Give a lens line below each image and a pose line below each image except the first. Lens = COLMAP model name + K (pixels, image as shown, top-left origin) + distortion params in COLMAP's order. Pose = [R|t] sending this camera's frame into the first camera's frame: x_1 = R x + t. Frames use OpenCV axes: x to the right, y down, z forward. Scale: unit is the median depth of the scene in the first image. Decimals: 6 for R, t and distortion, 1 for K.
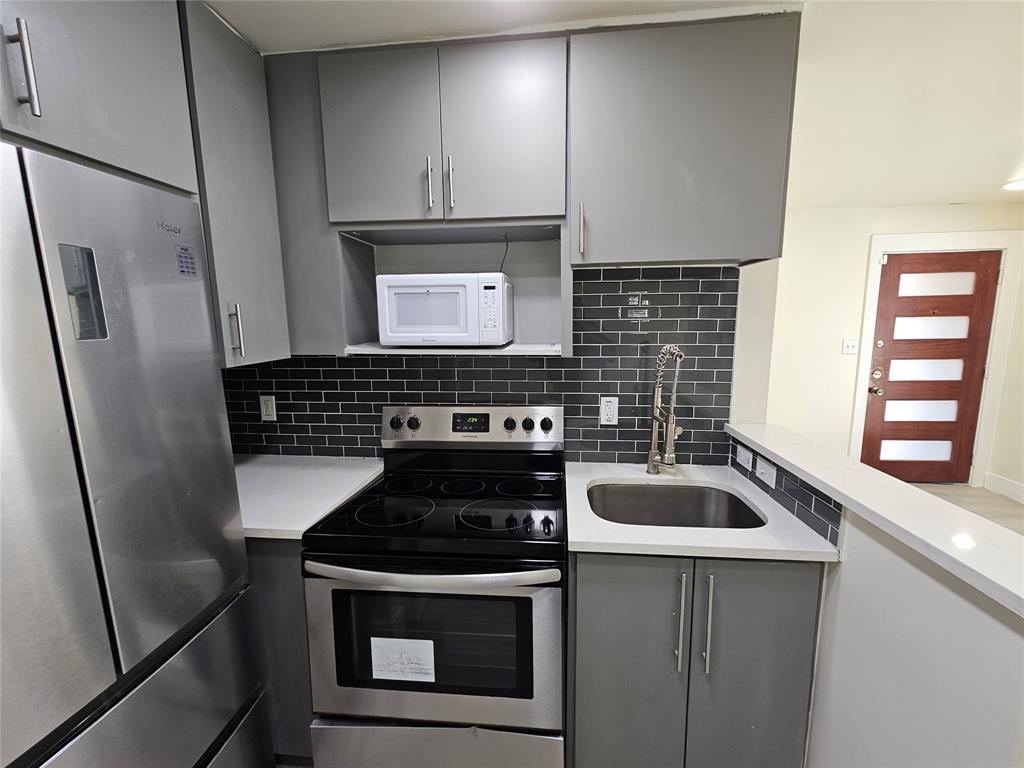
lens RADIAL K [[417.8, 0, 516.7], [0, 417.8, 380.5], [0, 0, 1]] dist [-0.001092, -0.000383]
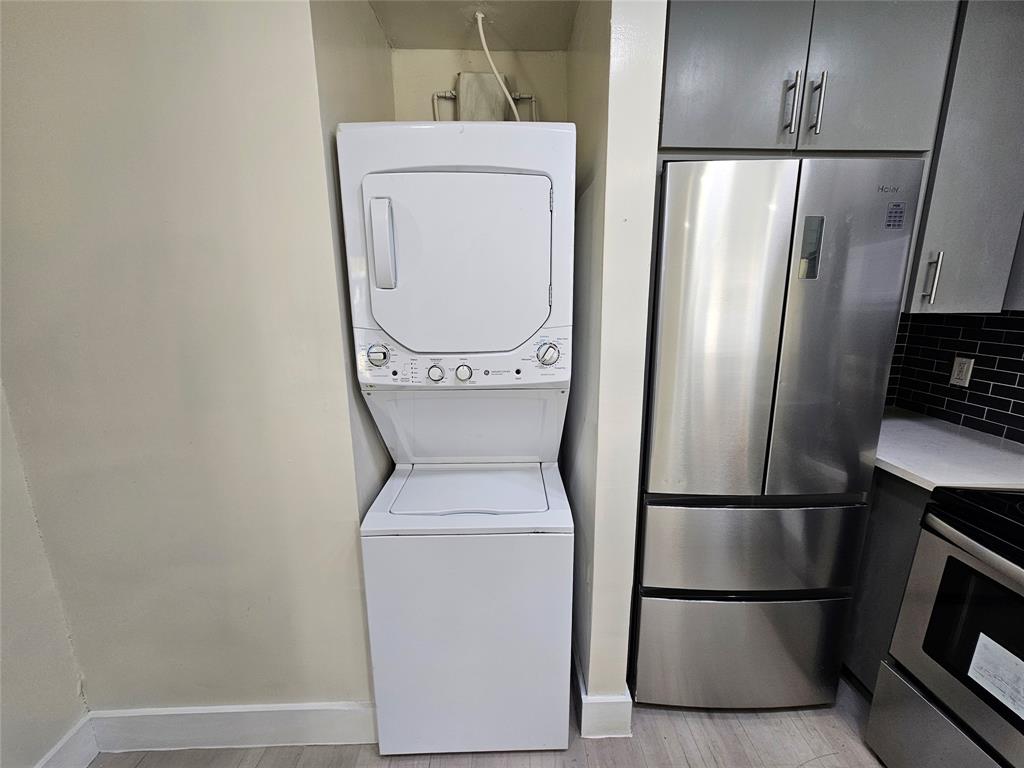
lens RADIAL K [[417.8, 0, 516.7], [0, 417.8, 380.5], [0, 0, 1]] dist [-0.001092, -0.000383]
pose [[0.132149, 0.215760, -0.967463, 0.196154], [-0.146086, 0.969604, 0.196283, 0.057721], [0.980406, 0.115394, 0.159652, -0.118742]]
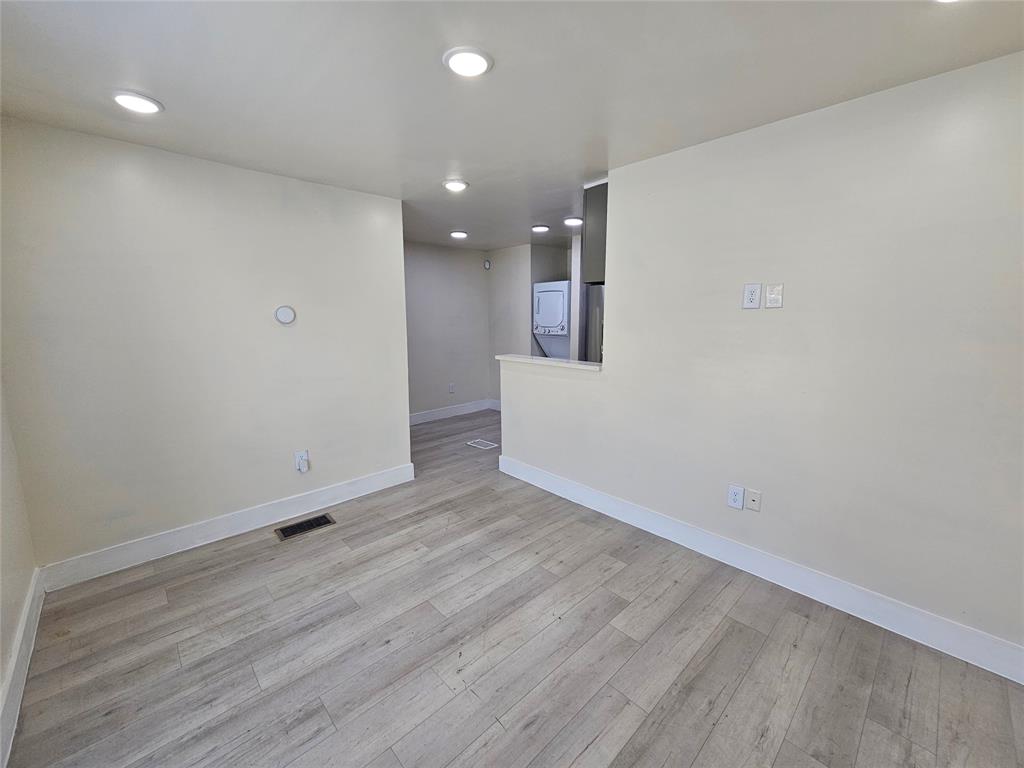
lens RADIAL K [[417.8, 0, 516.7], [0, 417.8, 380.5], [0, 0, 1]] dist [-0.001092, -0.000383]
pose [[-0.649647, 0.129638, -0.749101, 2.346322], [-0.106236, 0.960205, 0.258303, -0.282343], [0.752777, 0.247387, -0.610022, 1.967855]]
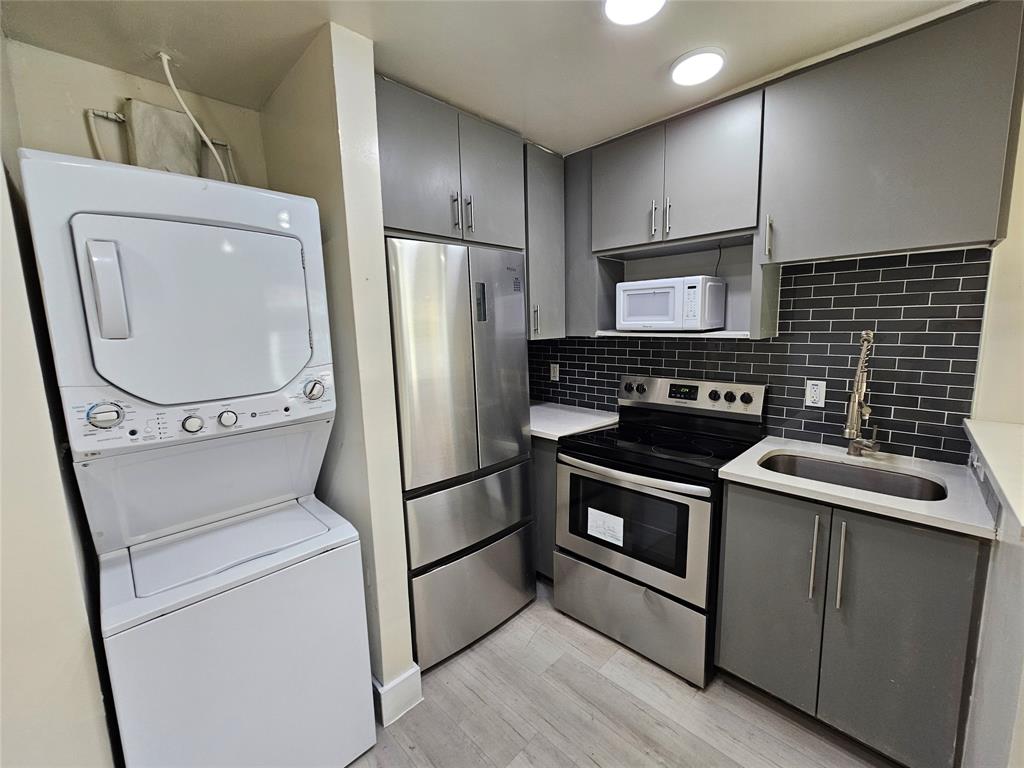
lens RADIAL K [[418.6, 0, 520.1], [0, 418.6, 379.5], [0, 0, 1]] dist [-0.000047, -0.000051]
pose [[0.782151, 0.077411, -0.618261, 0.319697], [-0.078222, 0.996601, 0.025825, 0.075021], [0.618159, 0.028163, 0.785548, -0.357418]]
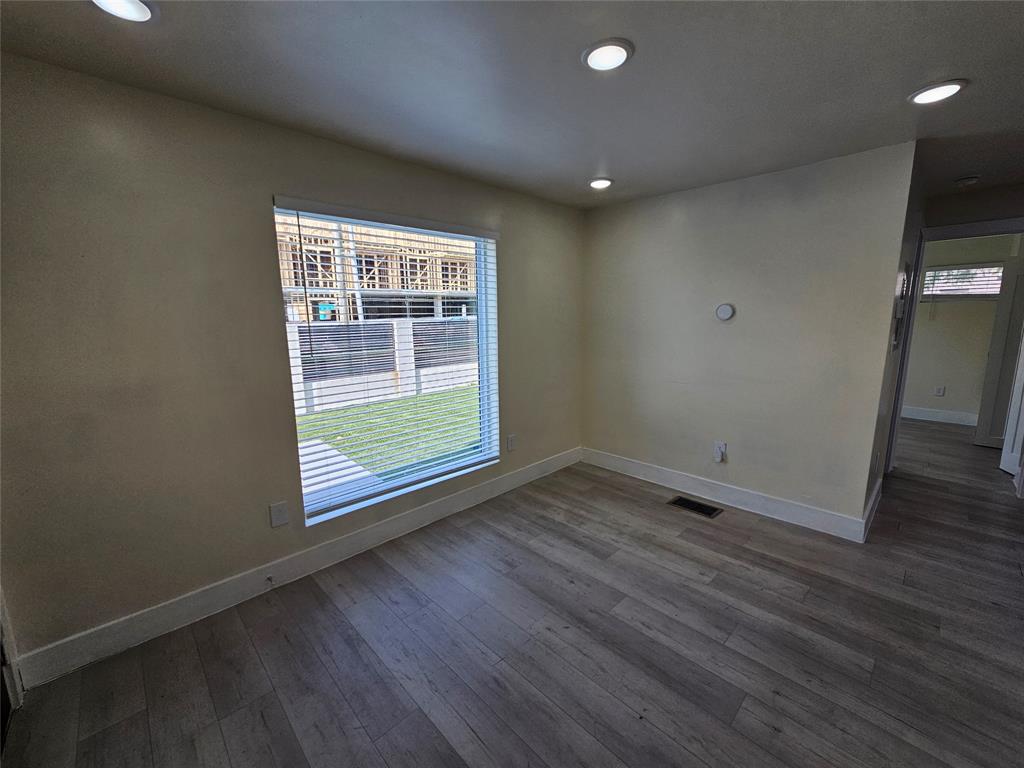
lens RADIAL K [[417.8, 0, 516.7], [0, 417.8, 380.5], [0, 0, 1]] dist [-0.001092, -0.000383]
pose [[-0.766241, -0.082135, 0.637282, 1.056907], [0.116112, 0.957770, 0.263048, -0.297329], [-0.631975, 0.275555, -0.724346, 2.131658]]
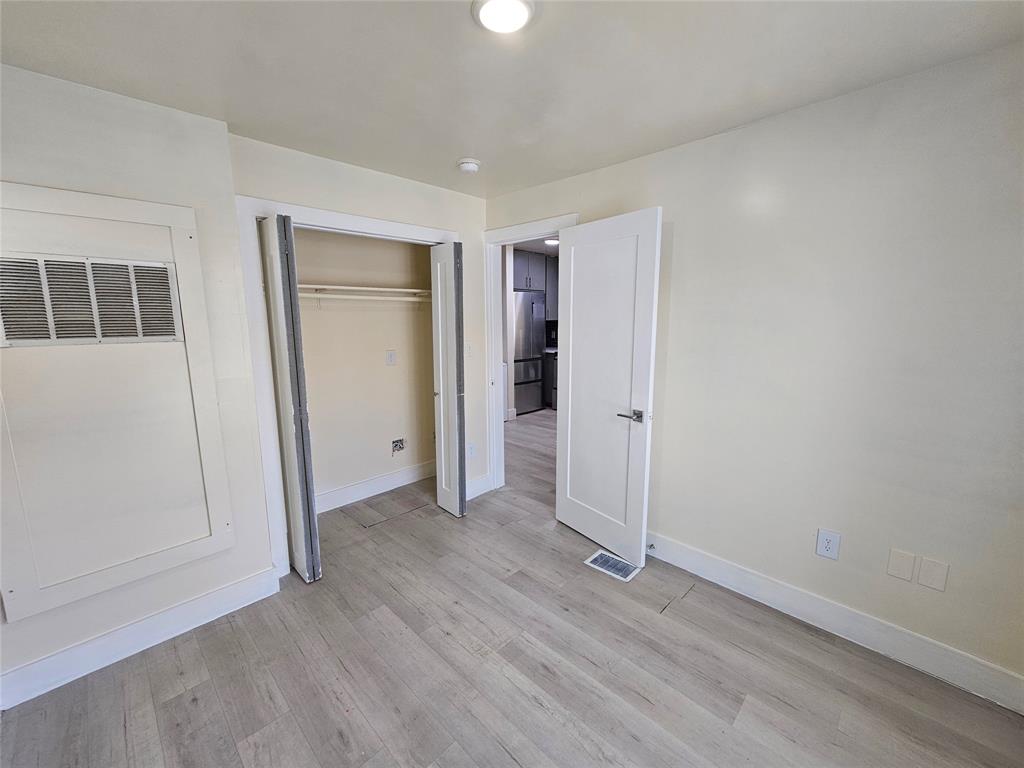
lens RADIAL K [[417.8, 0, 516.7], [0, 417.8, 380.5], [0, 0, 1]] dist [-0.001092, -0.000383]
pose [[0.784894, 0.108379, -0.610078, 1.860778], [-0.100780, 0.993803, 0.046889, 0.408269], [0.611379, 0.024681, 0.790953, -2.719643]]
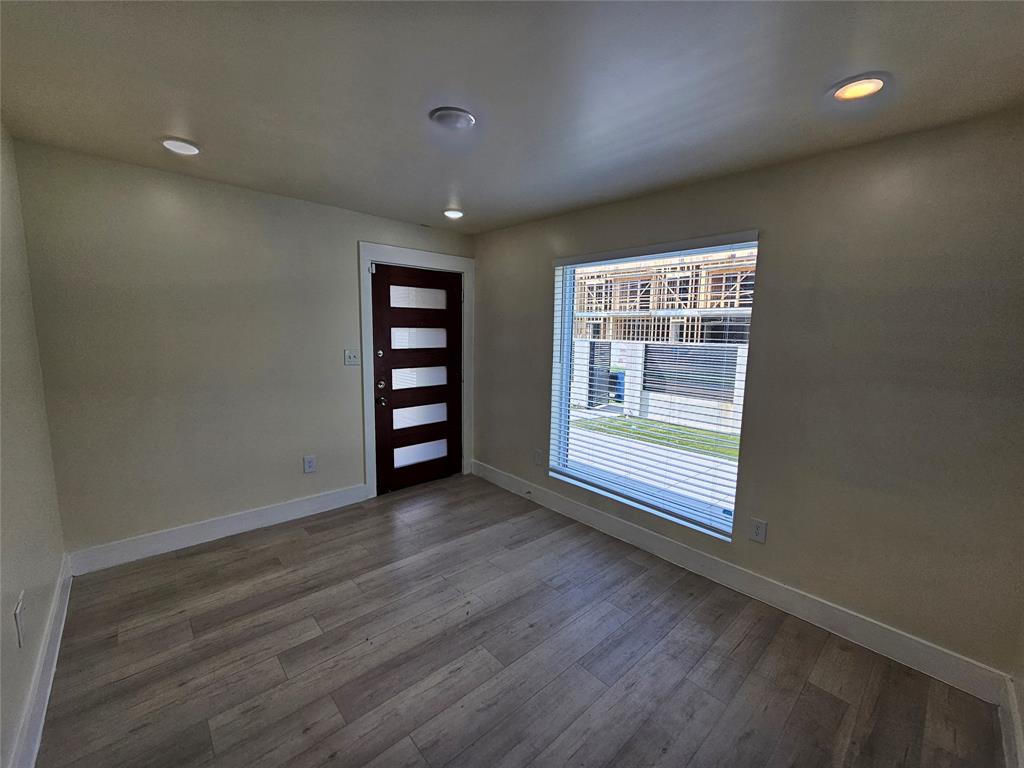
lens RADIAL K [[415.0, 0, 517.4], [0, 415.0, 386.1], [0, 0, 1]] dist [-0.011133, -0.000046]
pose [[0.660349, -0.072637, 0.747438, 0.805115], [0.079262, 0.996493, 0.026813, -0.028757], [-0.746764, 0.041538, 0.663790, 0.249694]]
